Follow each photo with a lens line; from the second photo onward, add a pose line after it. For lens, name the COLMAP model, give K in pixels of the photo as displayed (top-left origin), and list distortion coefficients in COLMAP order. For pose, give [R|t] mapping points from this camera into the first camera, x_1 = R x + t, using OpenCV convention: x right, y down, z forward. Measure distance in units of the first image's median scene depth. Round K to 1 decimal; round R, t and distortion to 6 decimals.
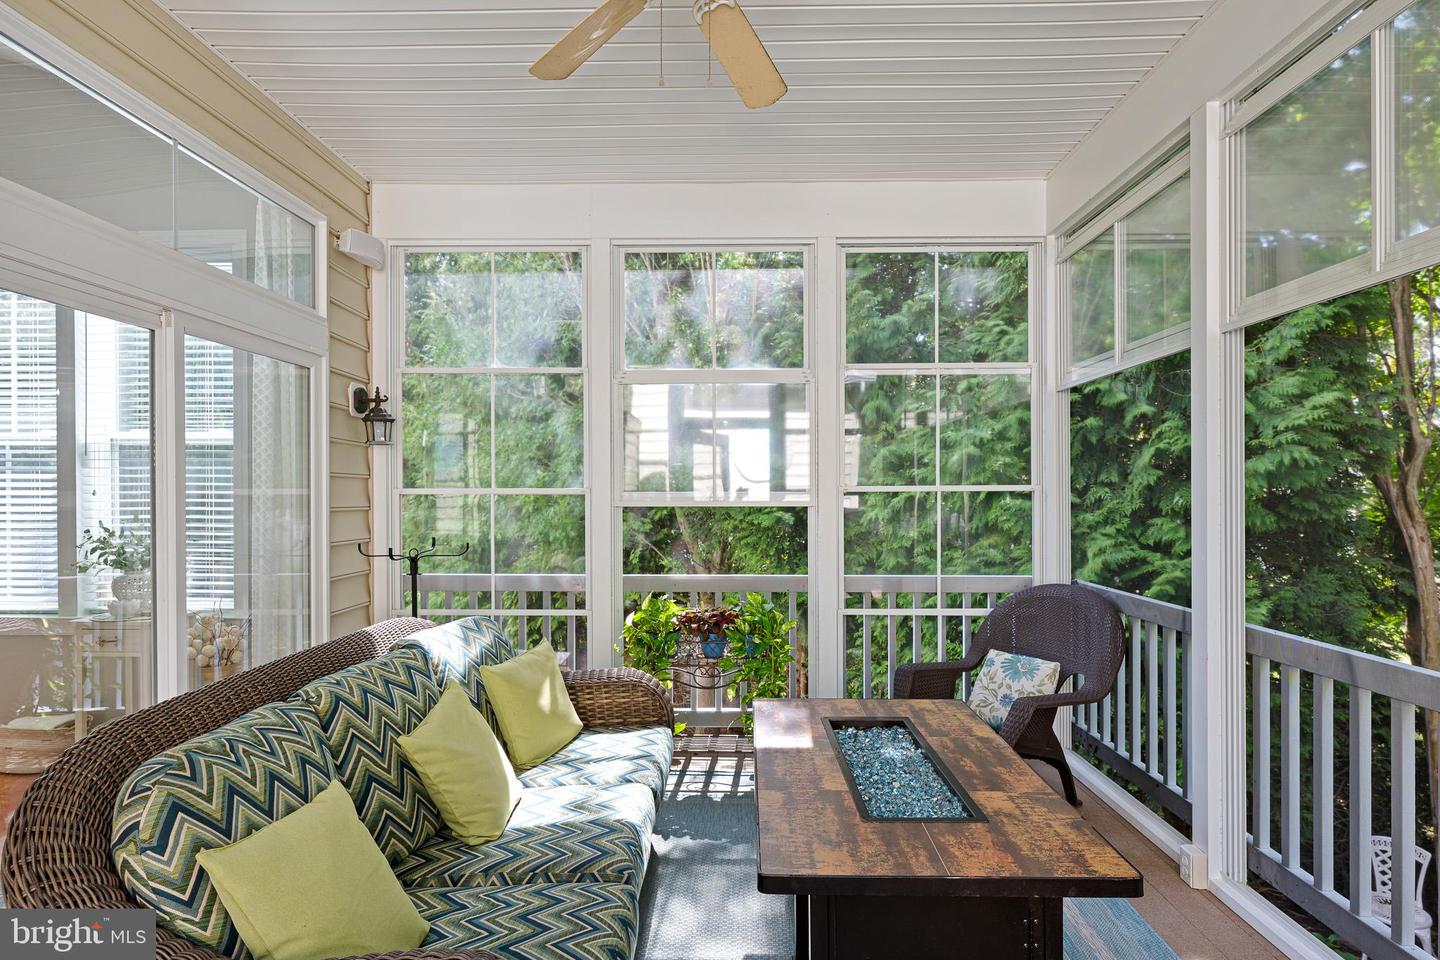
lens RADIAL K [[756.1, 0, 718.8], [0, 756.1, 486.9], [0, 0, 1]] dist [0.007077, 0.001230]
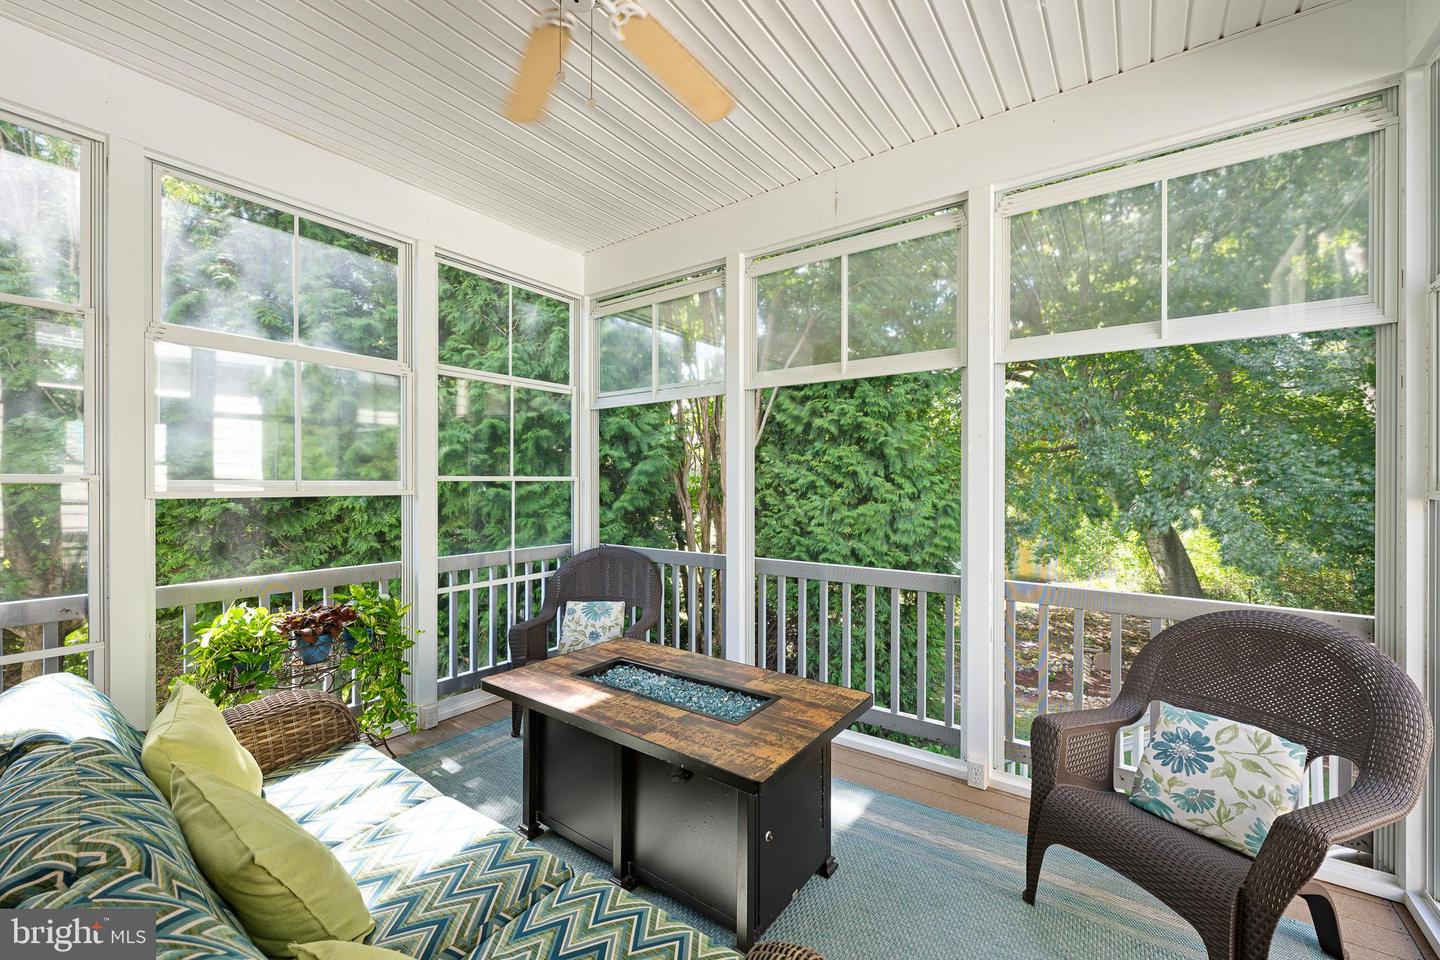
lens RADIAL K [[581.6, 0, 719.2], [0, 581.6, 481.3], [0, 0, 1]] dist [-0.000903, 0.000063]
pose [[0.568256, 0.004110, 0.822842, -0.330434], [-0.006734, 0.999977, -0.000344, 0.004659], [-0.822825, -0.005345, 0.568270, 0.214830]]
